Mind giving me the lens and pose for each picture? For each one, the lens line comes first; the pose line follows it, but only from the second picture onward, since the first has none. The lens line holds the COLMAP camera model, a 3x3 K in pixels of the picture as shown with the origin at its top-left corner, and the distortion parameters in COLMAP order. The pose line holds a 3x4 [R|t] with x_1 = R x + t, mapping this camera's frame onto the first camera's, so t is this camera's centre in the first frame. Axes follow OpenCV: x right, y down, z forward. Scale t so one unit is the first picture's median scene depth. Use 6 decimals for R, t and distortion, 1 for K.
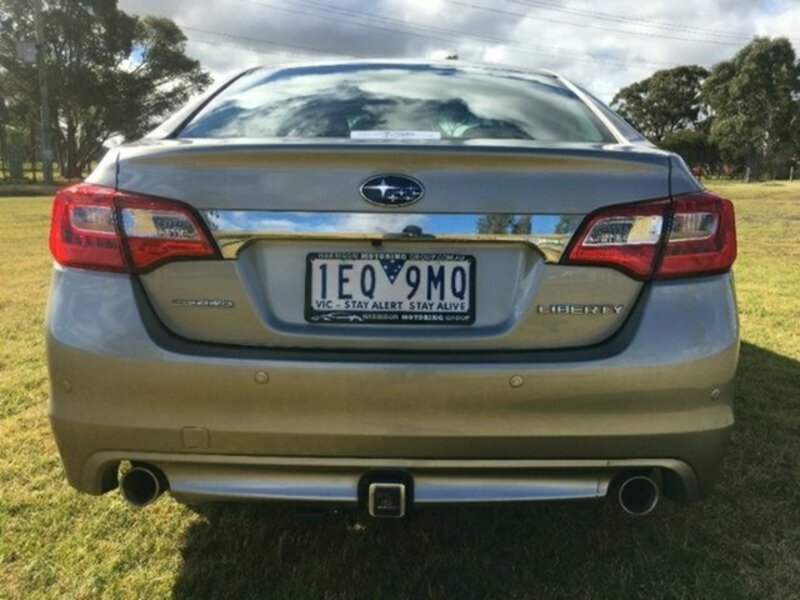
lens RADIAL K [[685.7, 0, 404.4], [0, 685.7, 297.8], [0, 0, 1]] dist [0.110091, -0.162120]
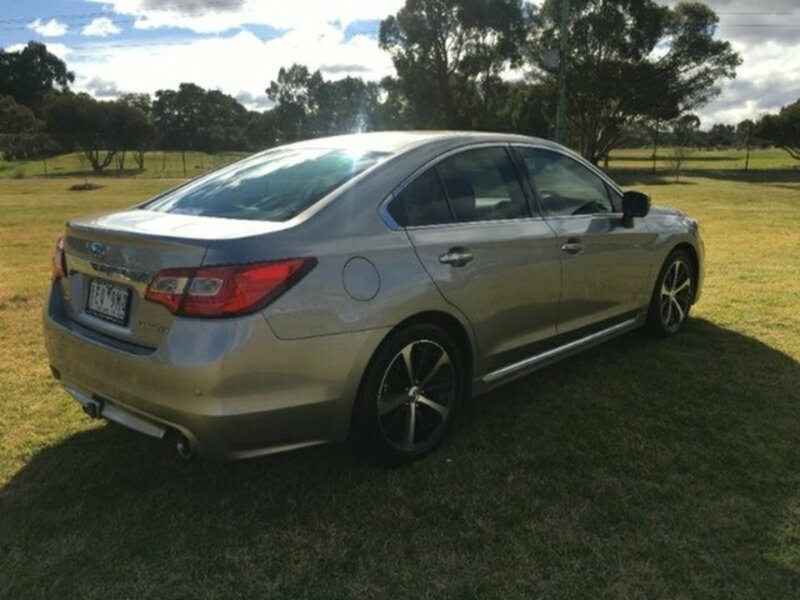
lens RADIAL K [[685.7, 0, 404.4], [0, 685.7, 297.8], [0, 0, 1]] dist [0.110091, -0.162120]
pose [[0.731258, 0.118886, -0.671661, 1.322341], [-0.102948, 0.992650, 0.063620, -0.162971], [0.674287, 0.022623, 0.738122, 0.100916]]
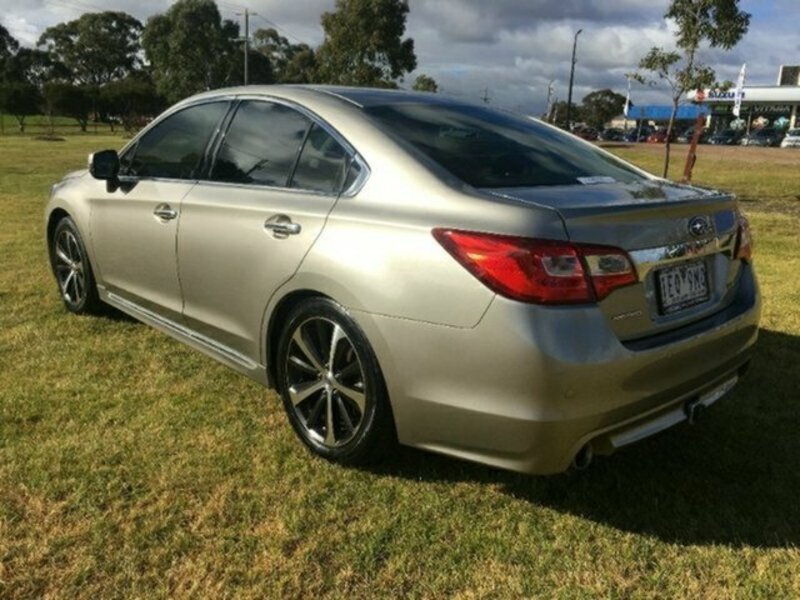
lens RADIAL K [[685.7, 0, 404.4], [0, 685.7, 297.8], [0, 0, 1]] dist [0.110091, -0.162120]
pose [[0.716359, -0.152451, 0.680873, -1.145788], [0.102799, 0.988249, 0.113117, -0.170467], [-0.690117, -0.011039, 0.723614, 0.194669]]
